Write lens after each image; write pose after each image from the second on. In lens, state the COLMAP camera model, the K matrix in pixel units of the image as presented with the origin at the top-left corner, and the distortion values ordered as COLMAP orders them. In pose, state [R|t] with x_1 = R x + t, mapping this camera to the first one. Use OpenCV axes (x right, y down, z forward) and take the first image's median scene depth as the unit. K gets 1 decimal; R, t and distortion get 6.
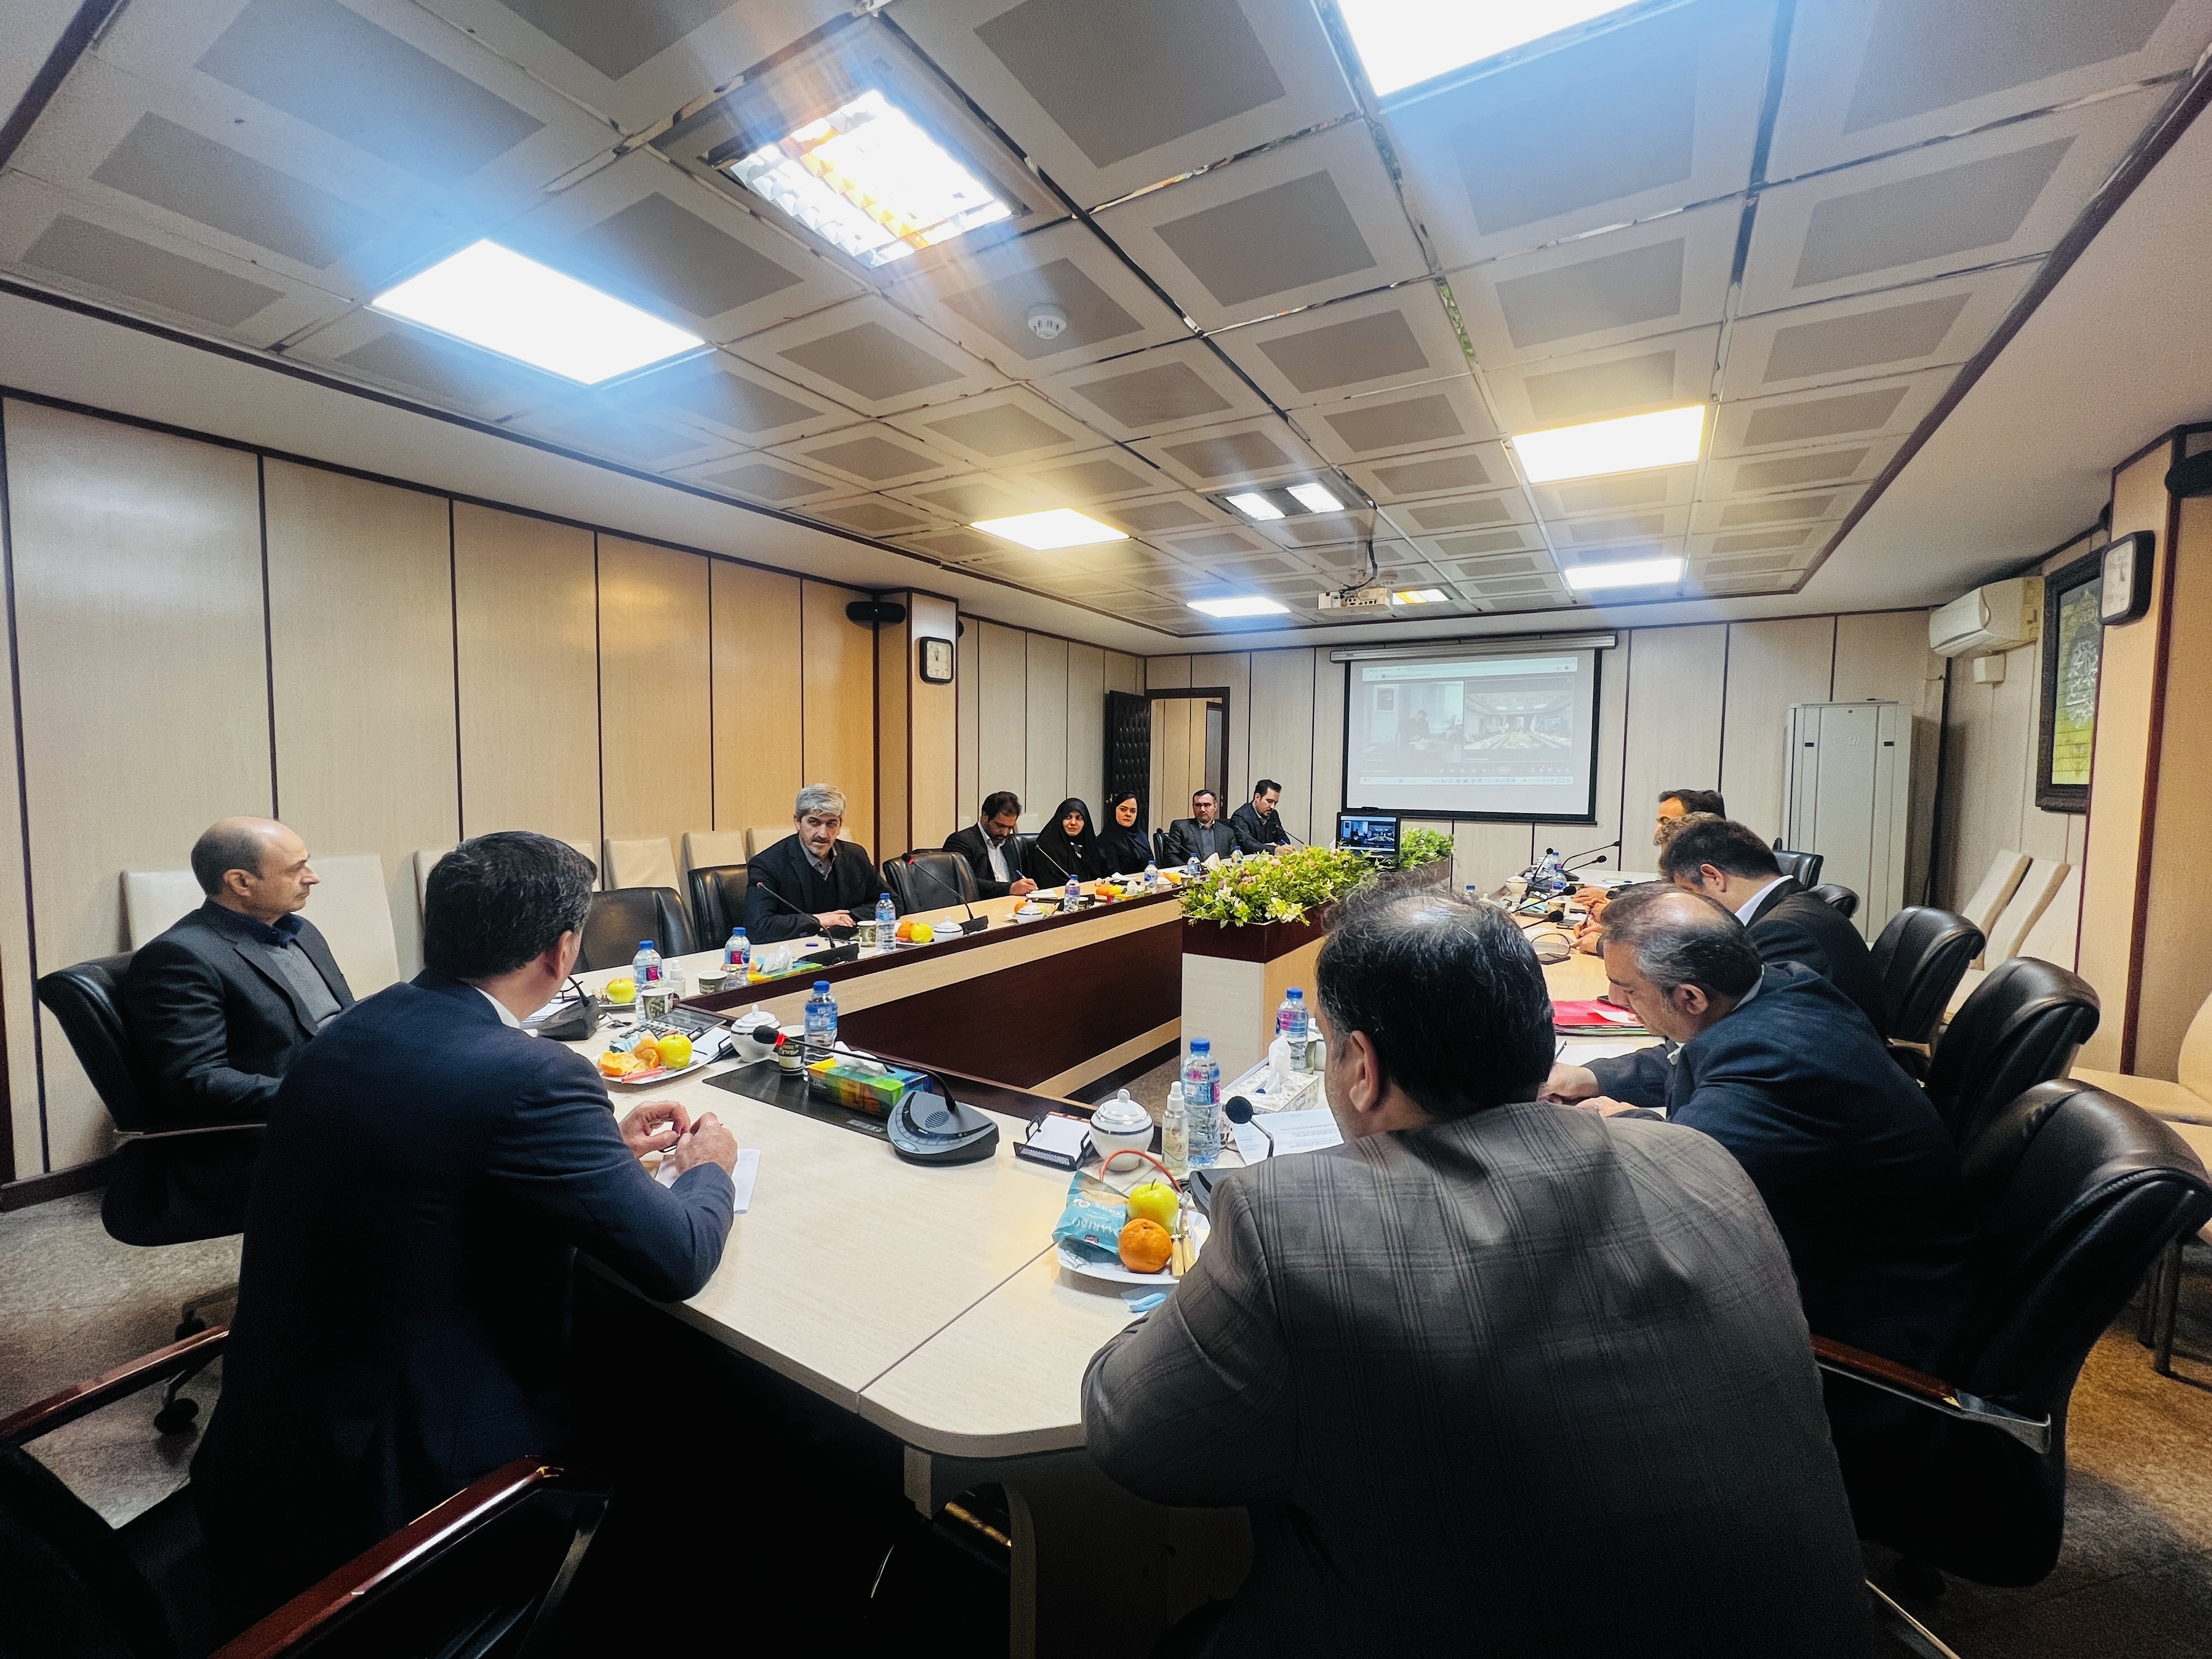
lens RADIAL K [[901.6, 0, 1106.0], [0, 901.6, 829.5], [0, 0, 1]] dist [0.000068, 0.000131]
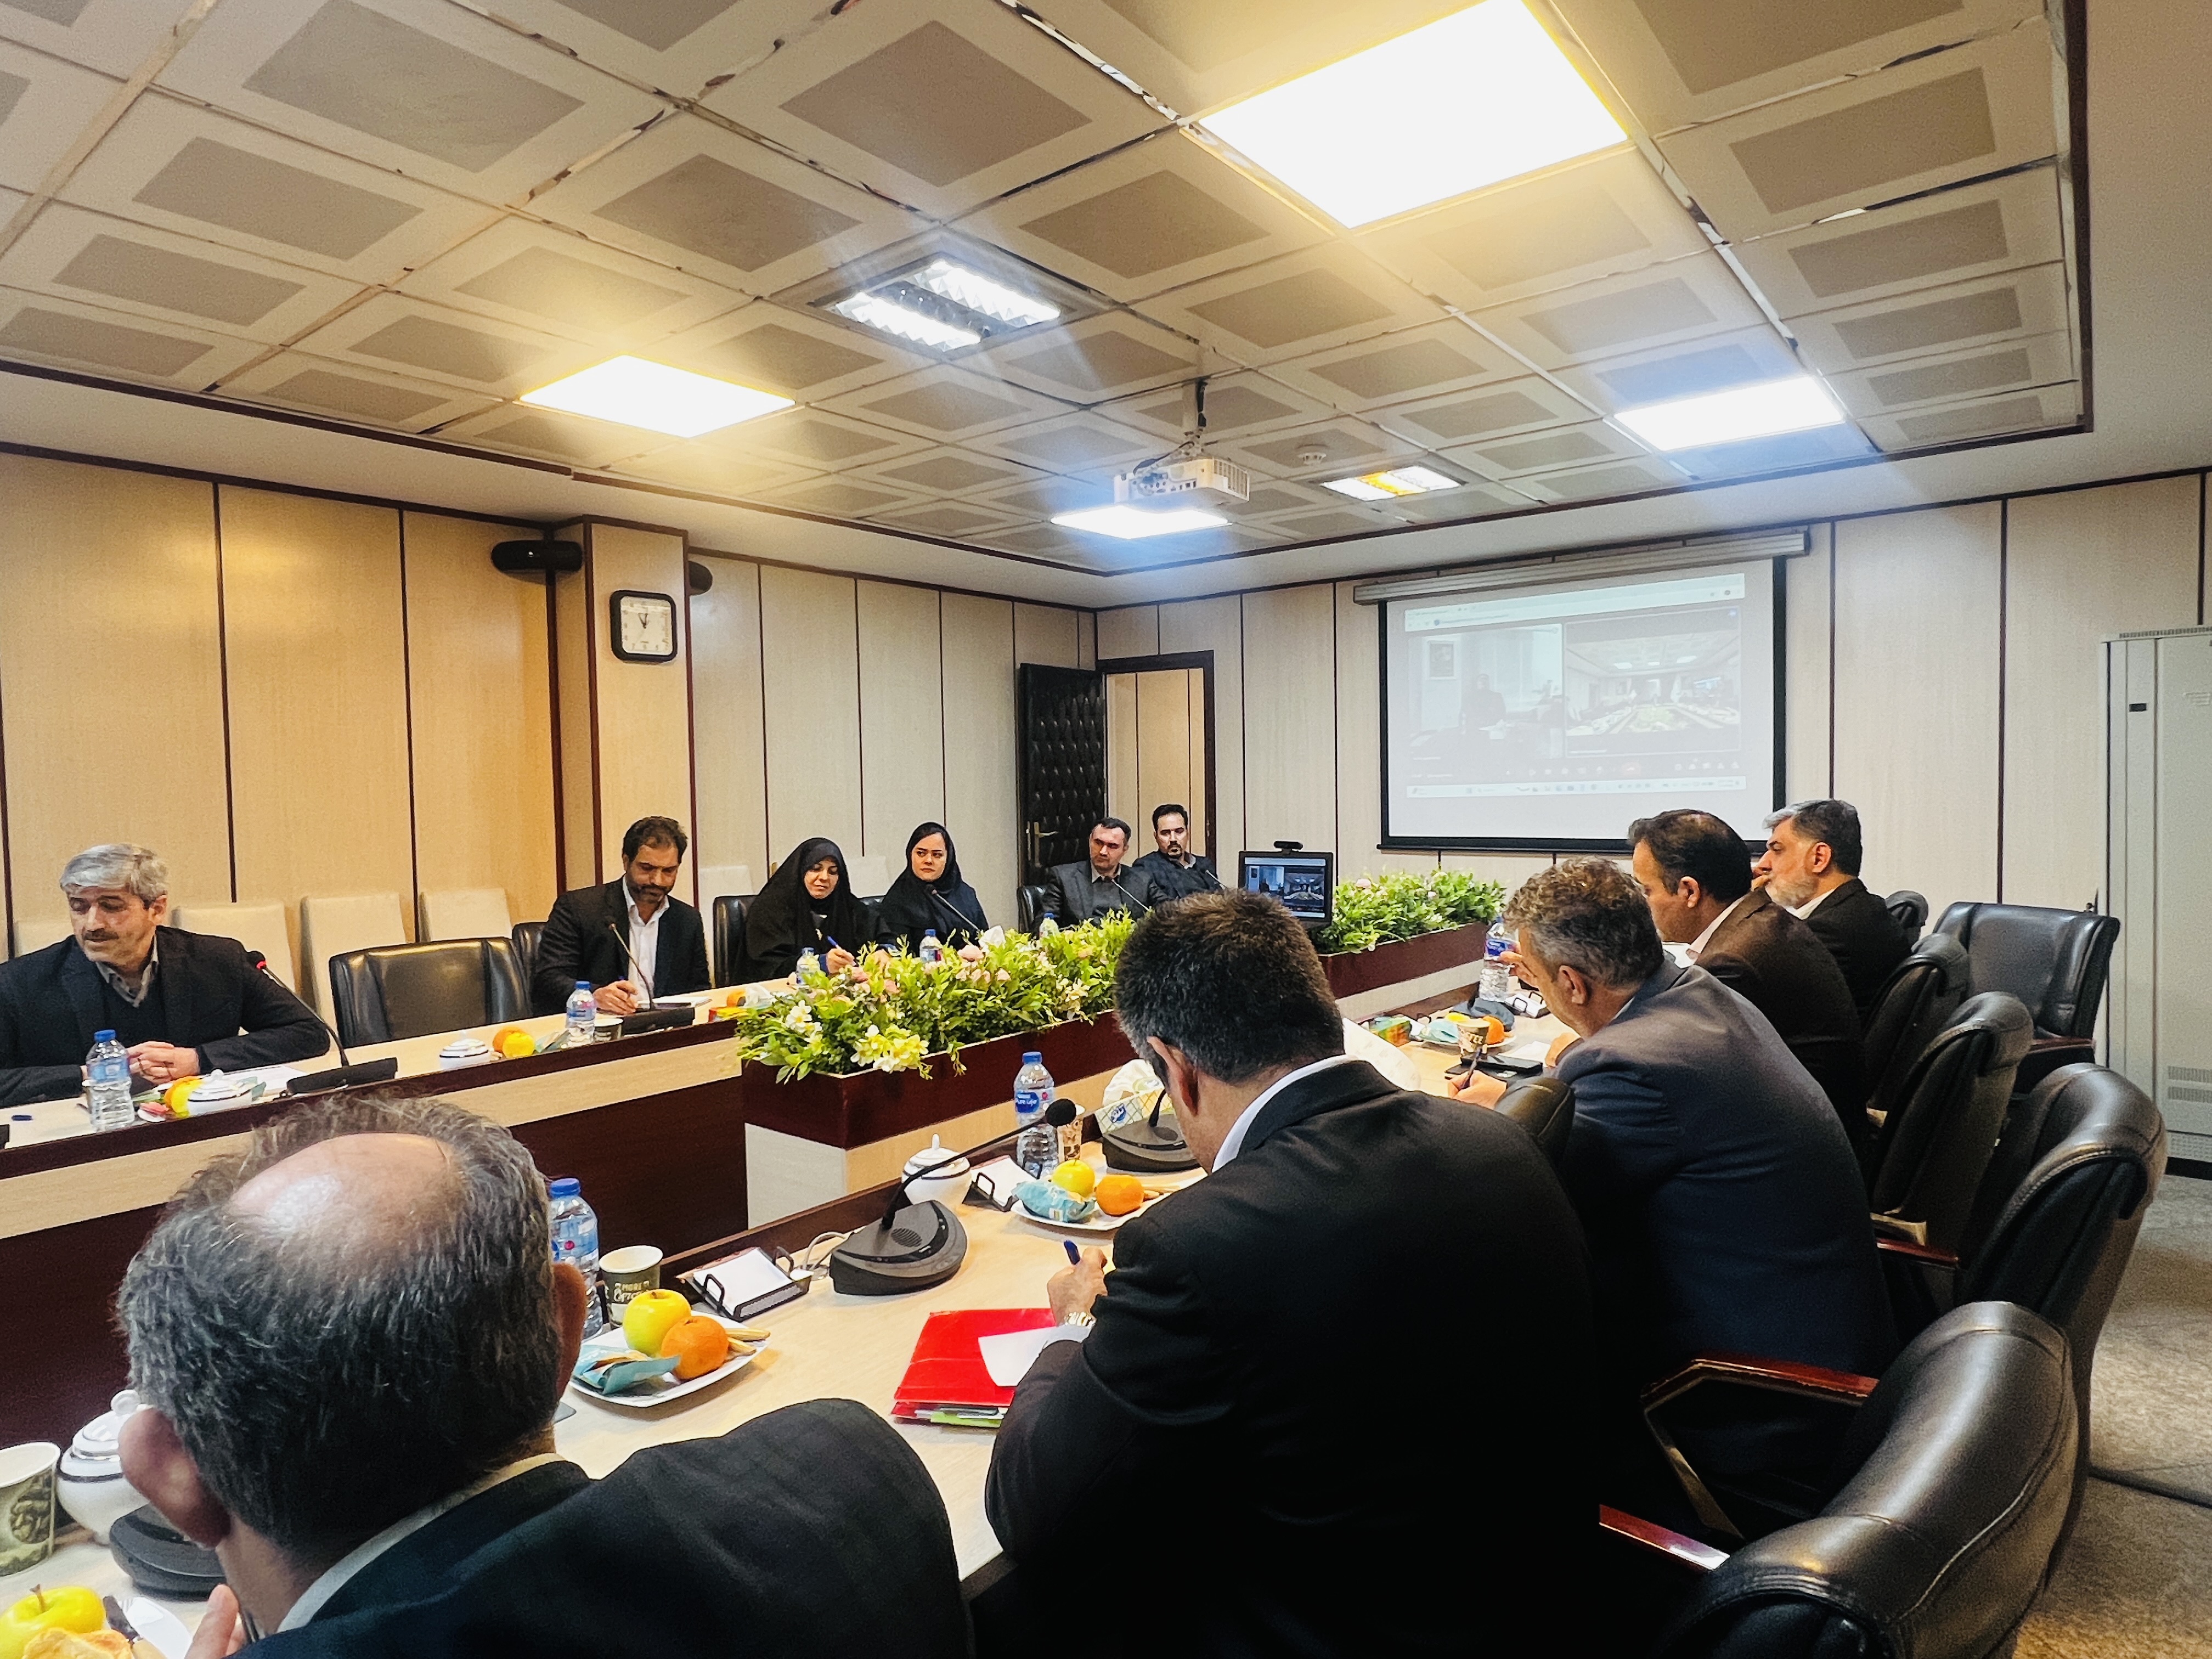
lens RADIAL K [[1244.6, 0, 1106.0], [0, 1244.6, 829.5], [0, 0, 1]] dist [-0.001037, 0.000127]
pose [[0.990532, -0.023531, -0.135250, 0.219489], [0.020015, 0.999427, -0.027297, -0.010495], [0.135815, 0.024331, 0.990435, 0.145504]]
